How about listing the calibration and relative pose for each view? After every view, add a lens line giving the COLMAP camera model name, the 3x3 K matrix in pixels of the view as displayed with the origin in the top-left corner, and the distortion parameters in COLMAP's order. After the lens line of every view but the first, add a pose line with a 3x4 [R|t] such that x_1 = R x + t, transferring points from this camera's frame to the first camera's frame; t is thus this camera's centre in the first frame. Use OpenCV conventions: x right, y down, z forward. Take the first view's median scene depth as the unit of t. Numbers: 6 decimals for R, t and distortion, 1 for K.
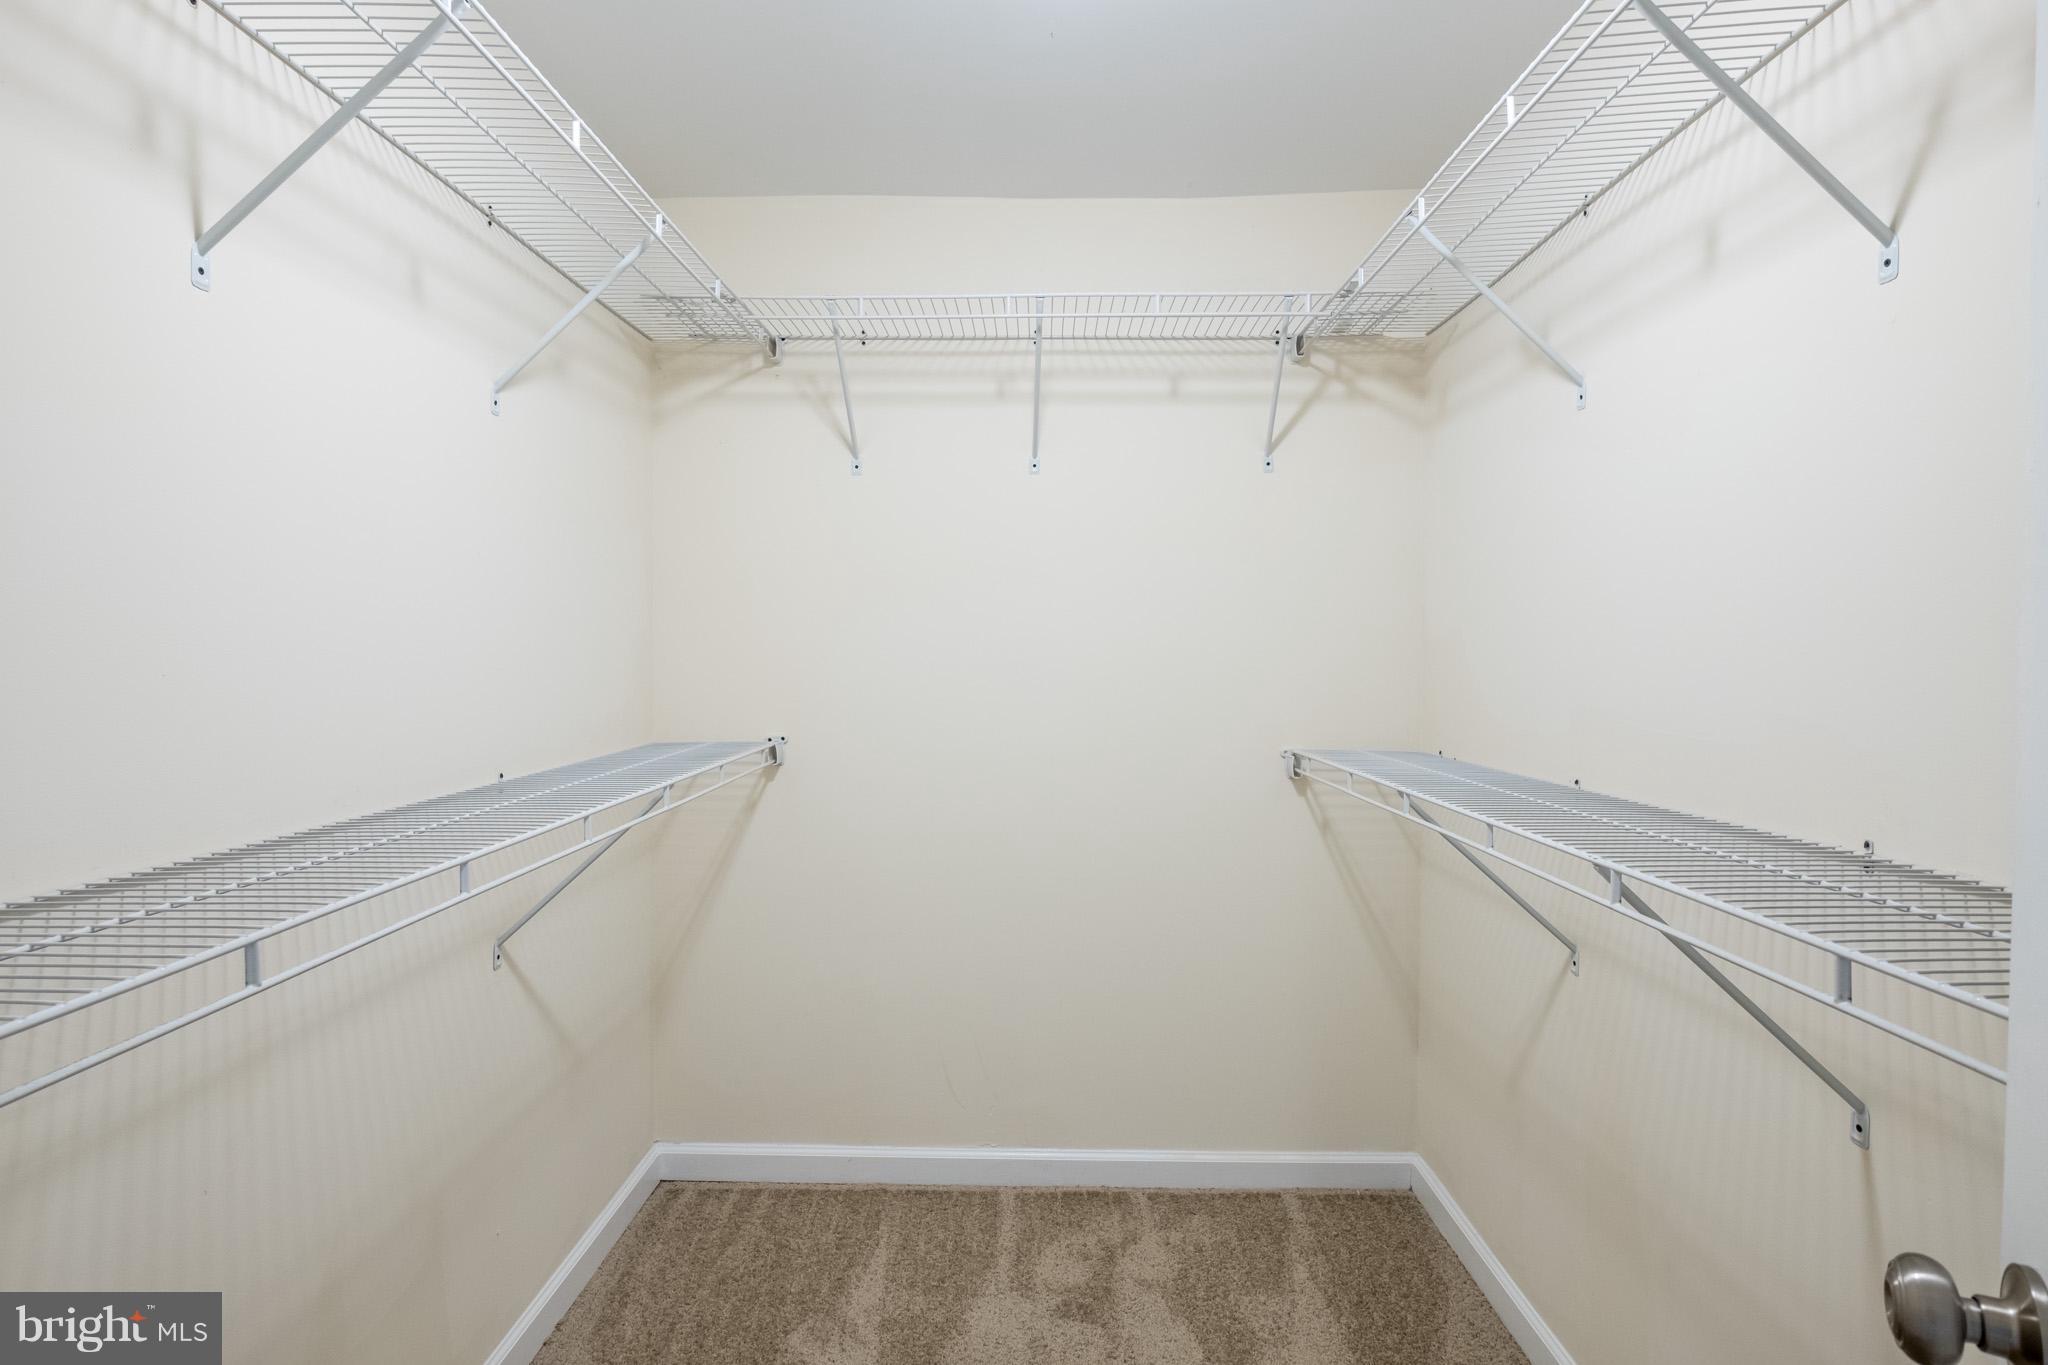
lens RADIAL K [[1047.6, 0, 1026.7], [0, 1047.6, 679.1], [0, 0, 1]] dist [-0.002872, 0.000081]
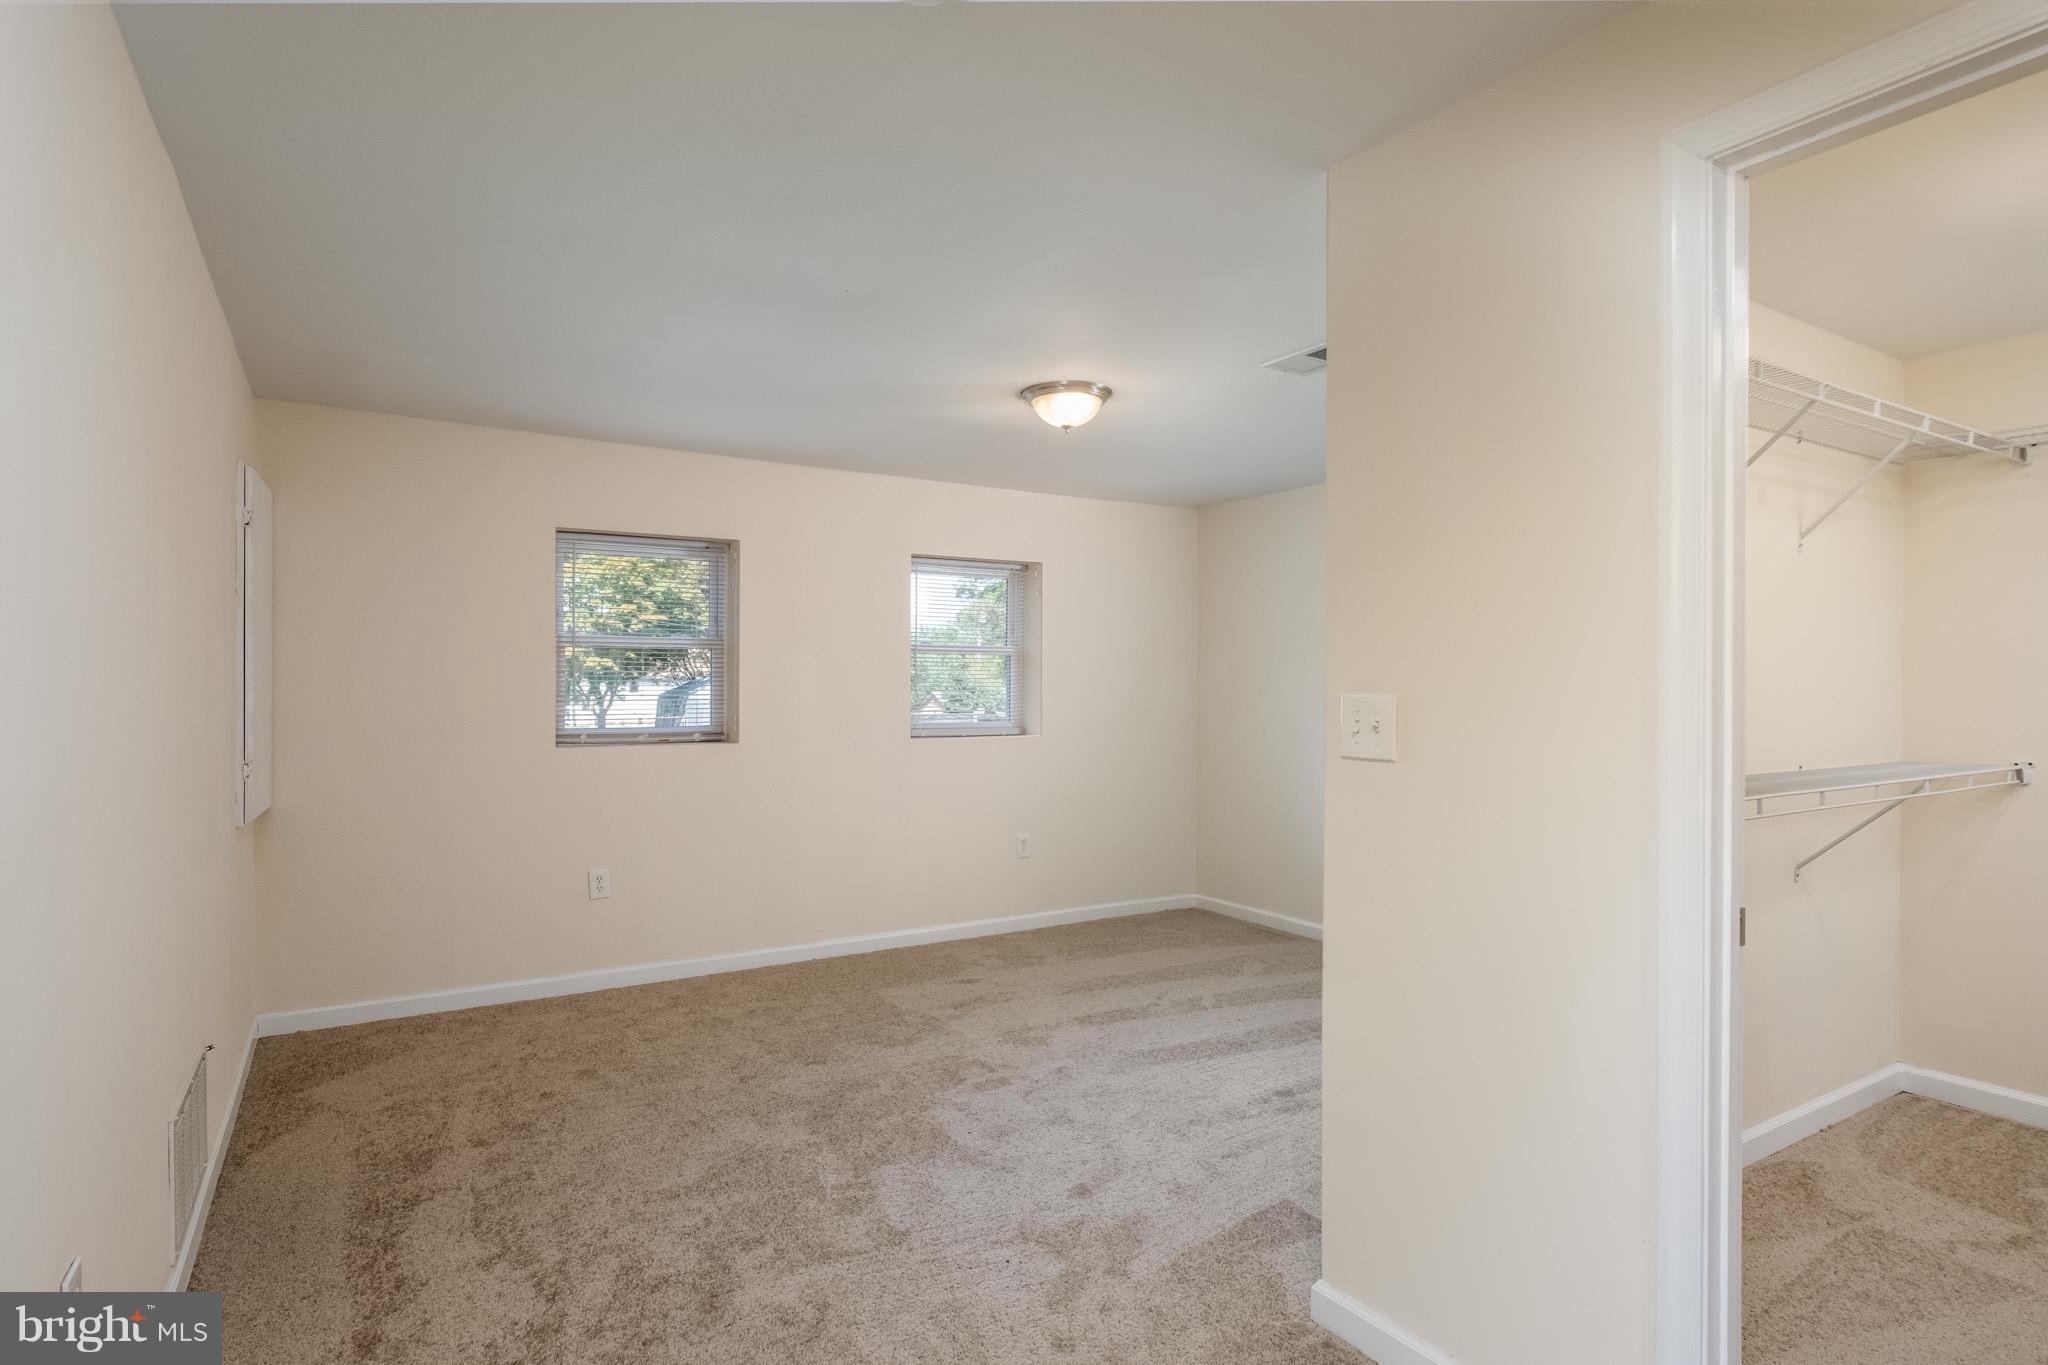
lens RADIAL K [[1047.6, 0, 1026.8], [0, 1047.6, 691.1], [0, 0, 1]] dist [-0.002872, 0.000081]
pose [[0.544339, 0.000518, -0.838865, 0.164153], [-0.027997, 0.999454, -0.017550, 0.027215], [0.838398, 0.033039, 0.544056, -0.696429]]
